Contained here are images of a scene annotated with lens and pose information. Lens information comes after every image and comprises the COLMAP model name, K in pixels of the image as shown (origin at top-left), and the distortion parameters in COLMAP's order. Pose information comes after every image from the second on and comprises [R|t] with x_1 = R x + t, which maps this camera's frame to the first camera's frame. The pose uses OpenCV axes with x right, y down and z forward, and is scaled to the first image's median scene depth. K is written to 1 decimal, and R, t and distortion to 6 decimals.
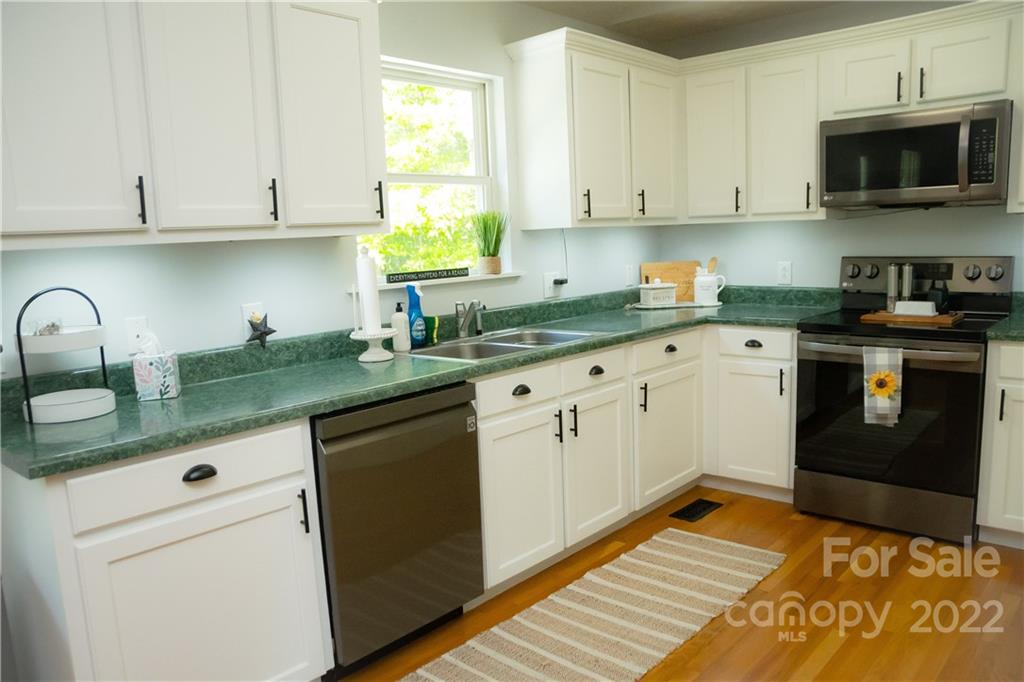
lens RADIAL K [[756.8, 0, 513.7], [0, 756.8, 353.9], [0, 0, 1]] dist [-0.136826, 0.140849]
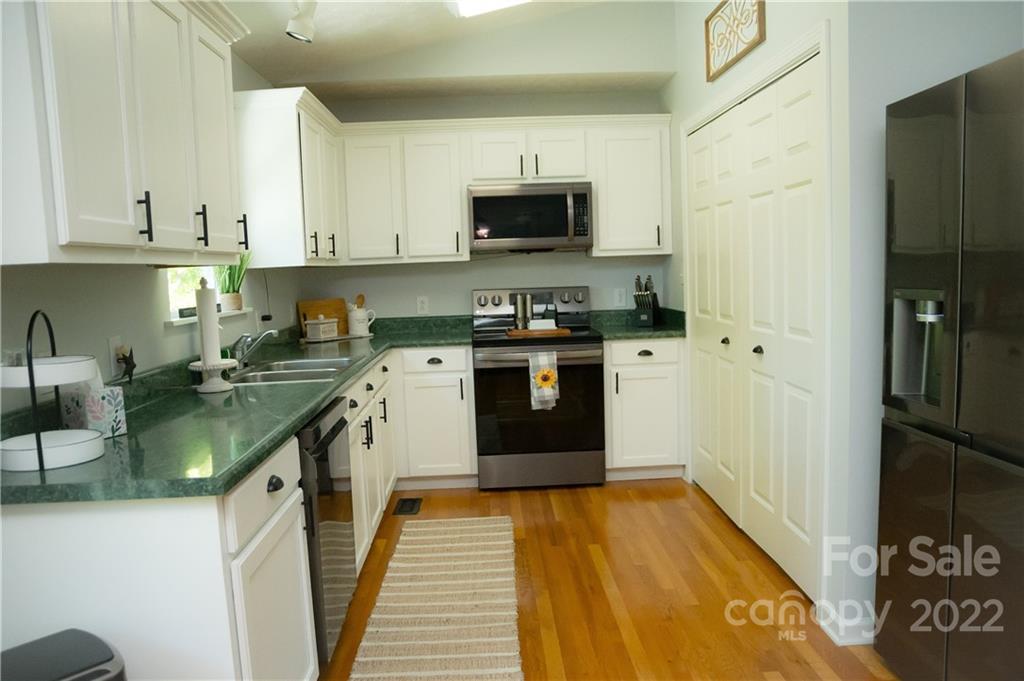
lens RADIAL K [[756.8, 0, 513.7], [0, 756.8, 353.4], [0, 0, 1]] dist [-0.136826, 0.140849]
pose [[0.733990, -0.064189, 0.676120, -0.480985], [0.113000, 0.993190, -0.028381, 0.027400], [-0.669693, 0.097233, 0.736245, 0.001119]]
